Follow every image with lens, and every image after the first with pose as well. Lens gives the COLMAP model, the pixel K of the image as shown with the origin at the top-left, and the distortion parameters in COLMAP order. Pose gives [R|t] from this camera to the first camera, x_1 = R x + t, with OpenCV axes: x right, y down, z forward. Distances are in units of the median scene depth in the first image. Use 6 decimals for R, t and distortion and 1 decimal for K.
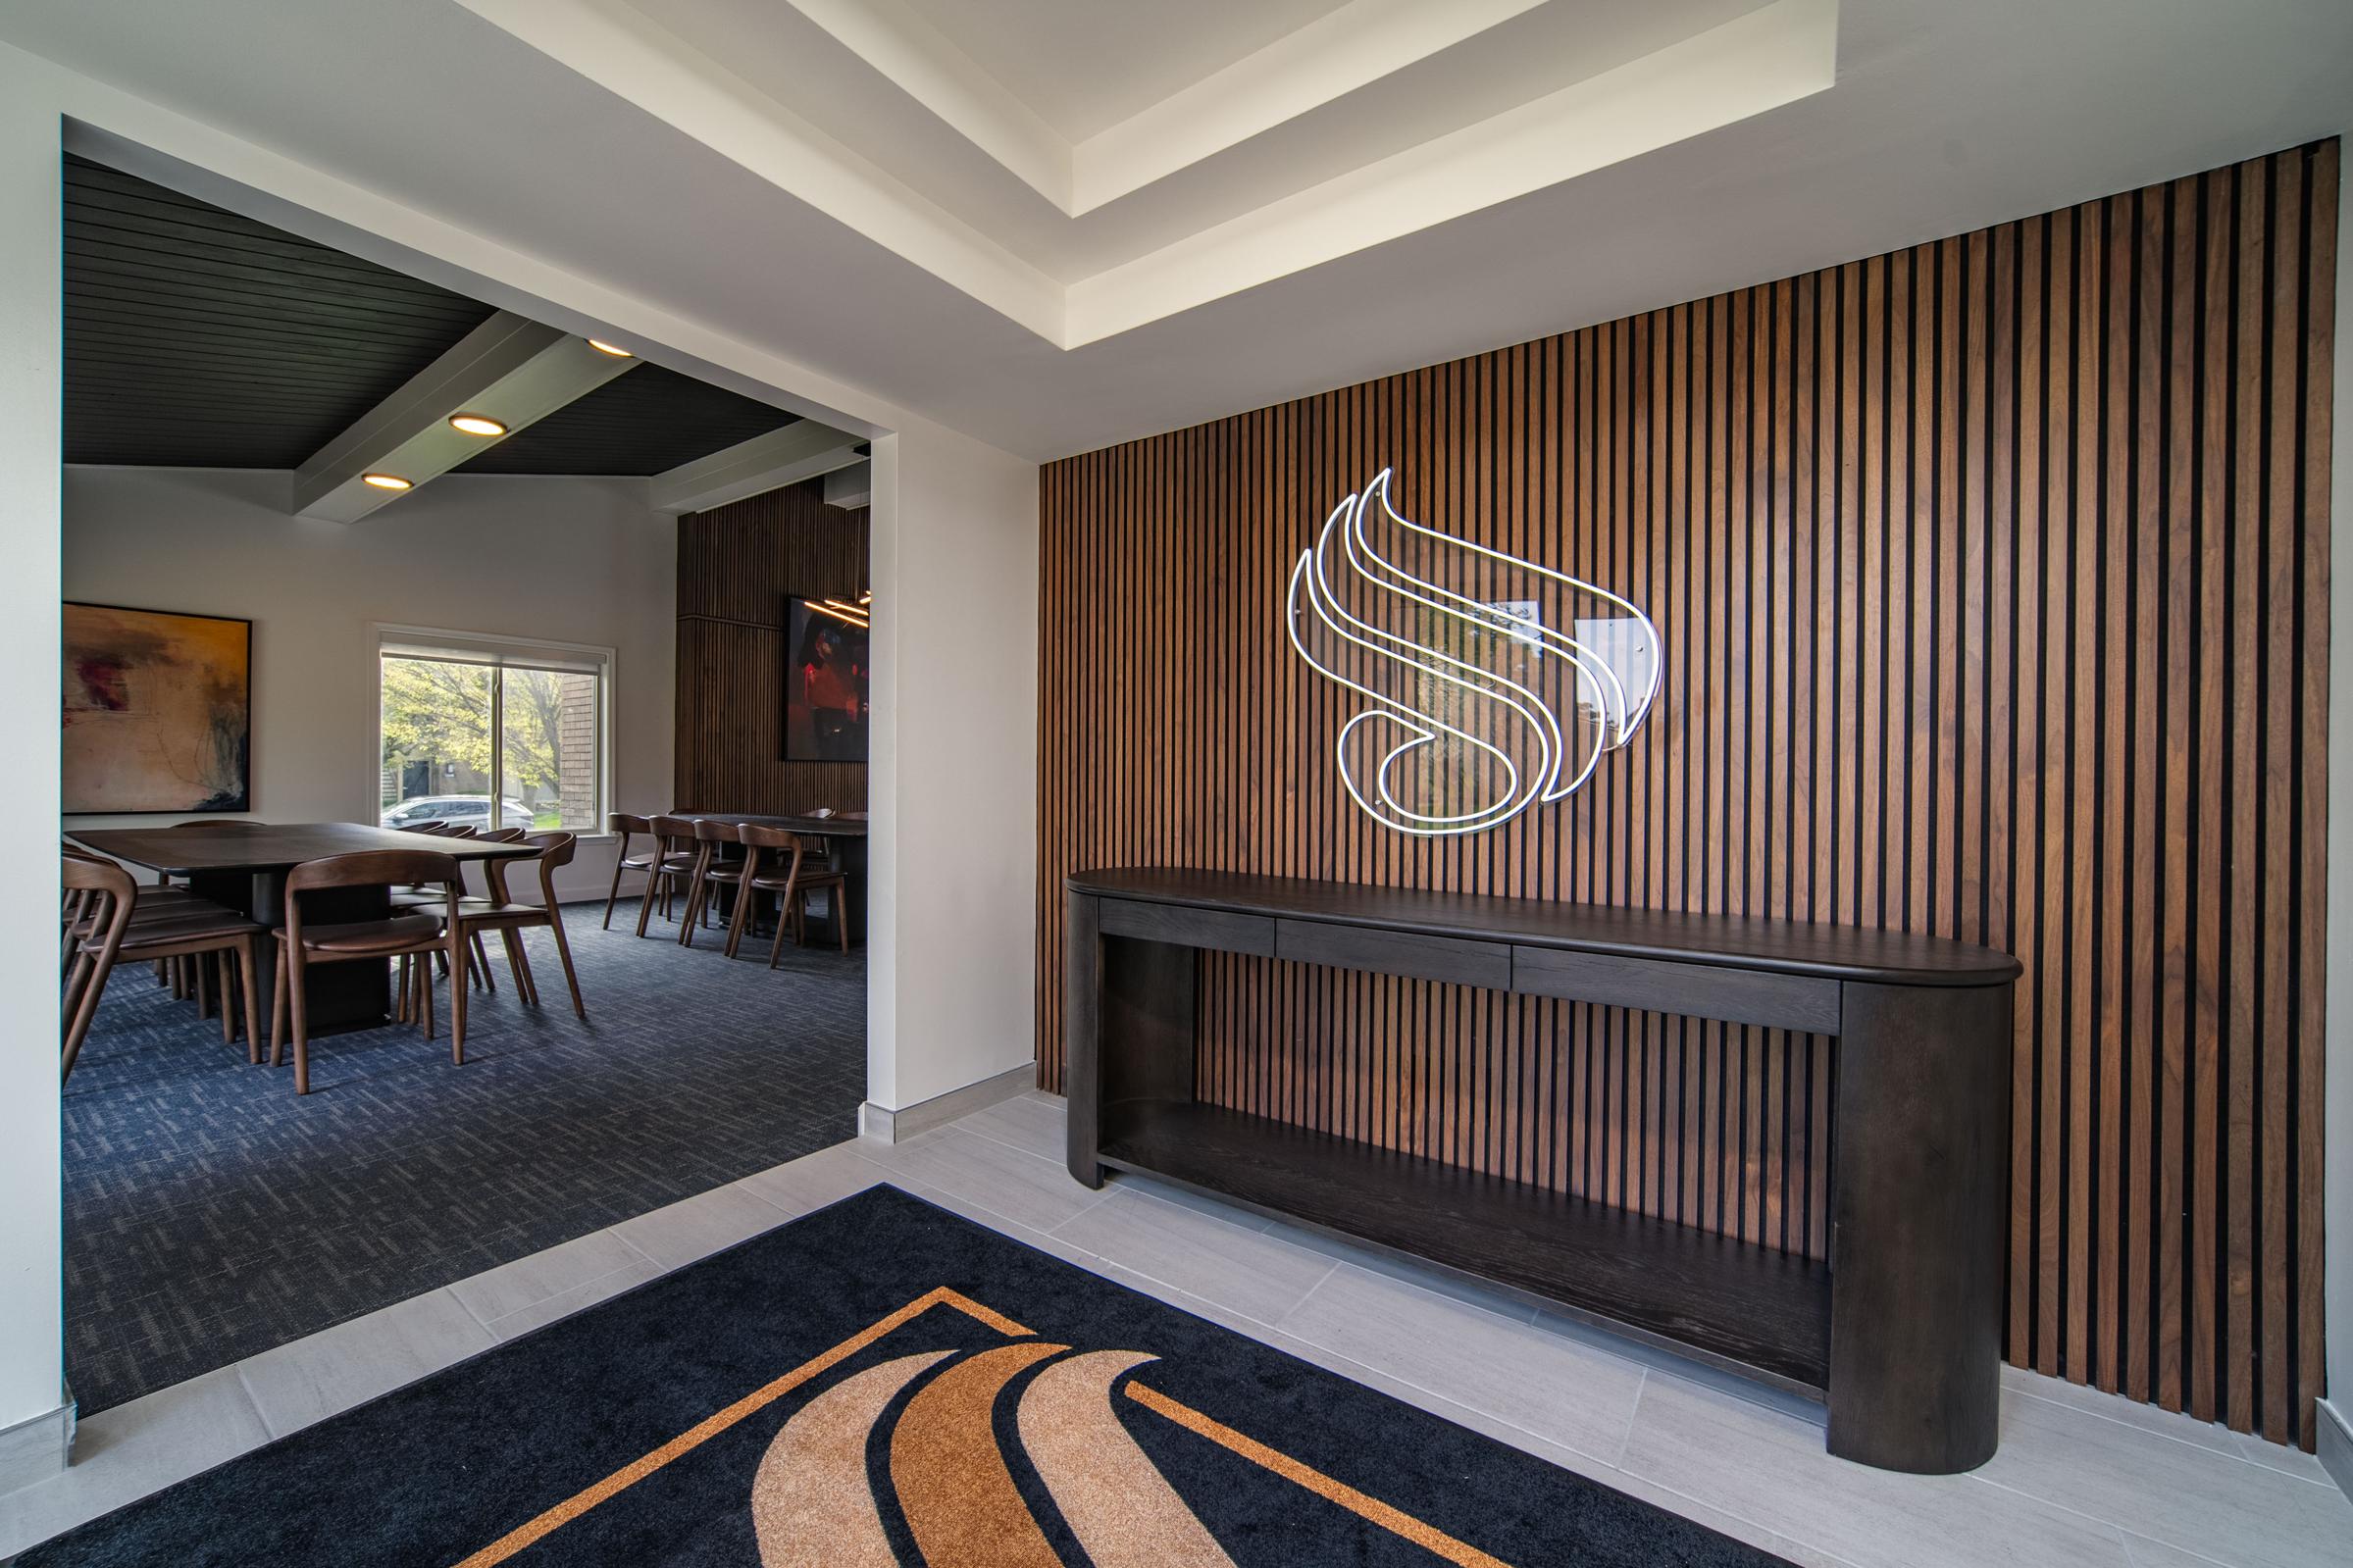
lens RADIAL K [[876.9, 0, 1126.3], [0, 876.9, 779.2], [0, 0, 1]] dist [0.024419, 0.000106]
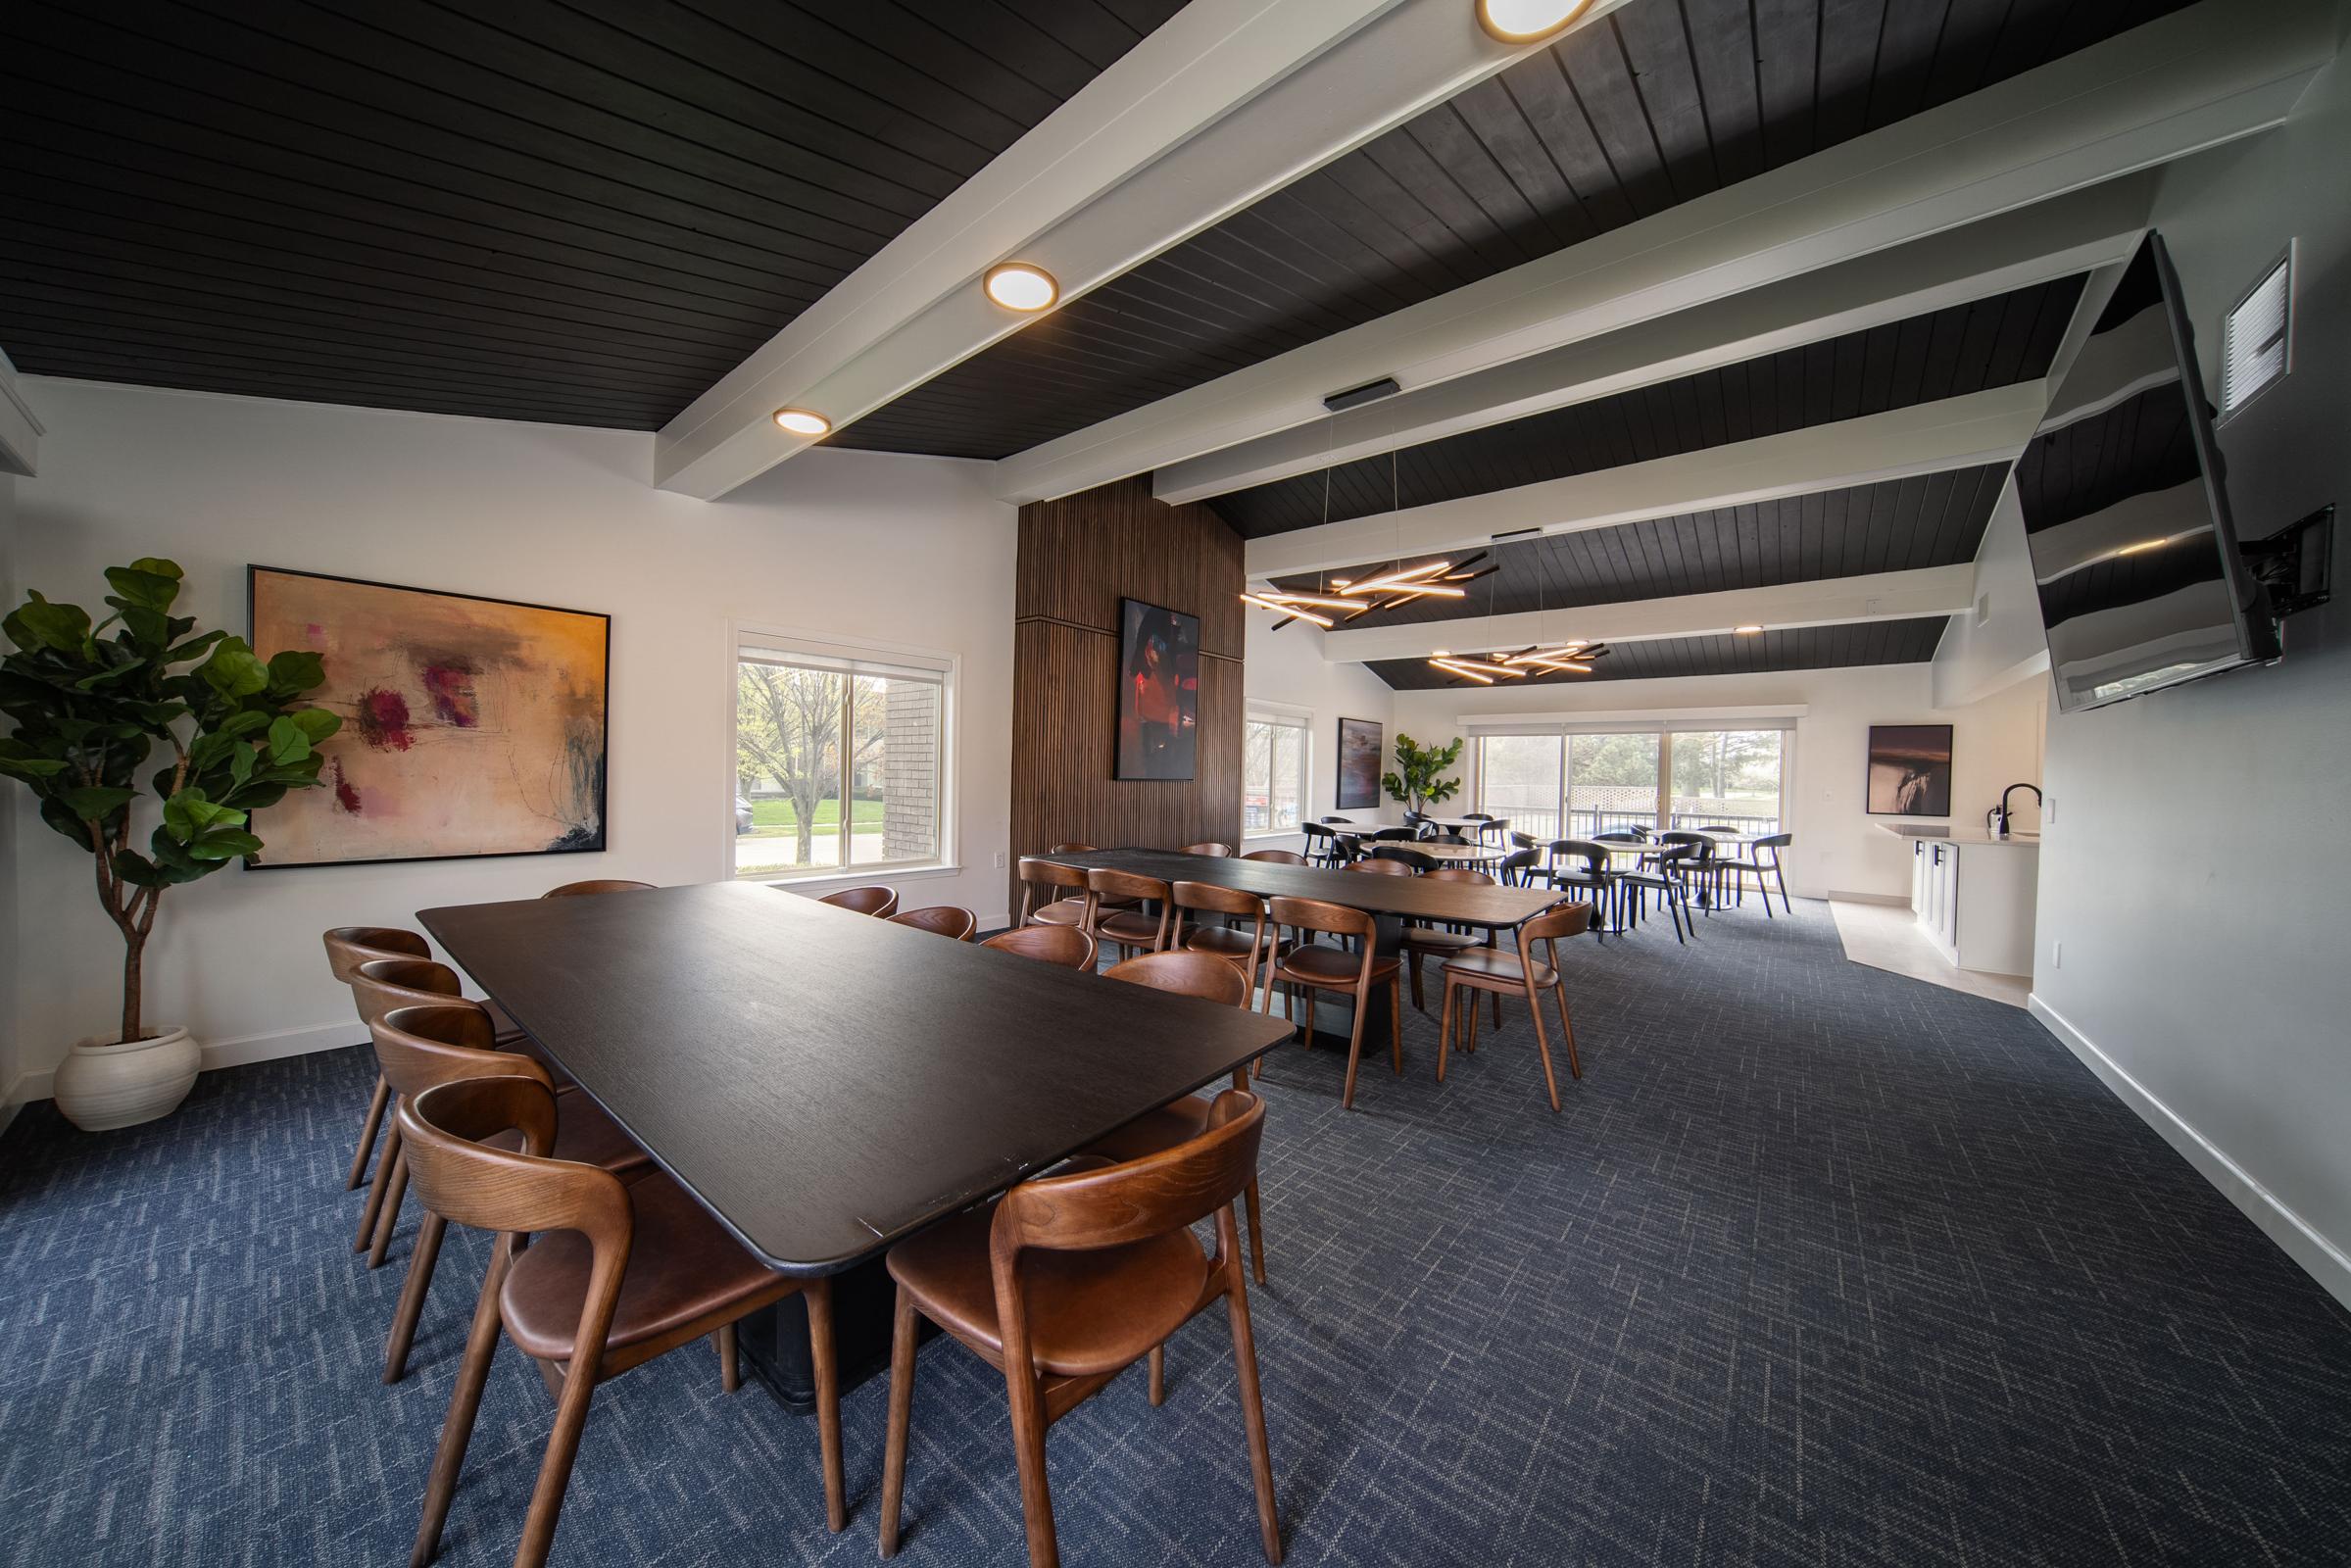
lens RADIAL K [[745.3, 0, 1175.5], [0, 745.3, 784.0], [0, 0, 1]] dist [-0.001216, -0.000040]
pose [[0.999103, 0.012346, -0.040496, -0.436174], [-0.011960, 0.999881, 0.009779, -0.037239], [0.040612, -0.009286, 0.999132, 0.348830]]
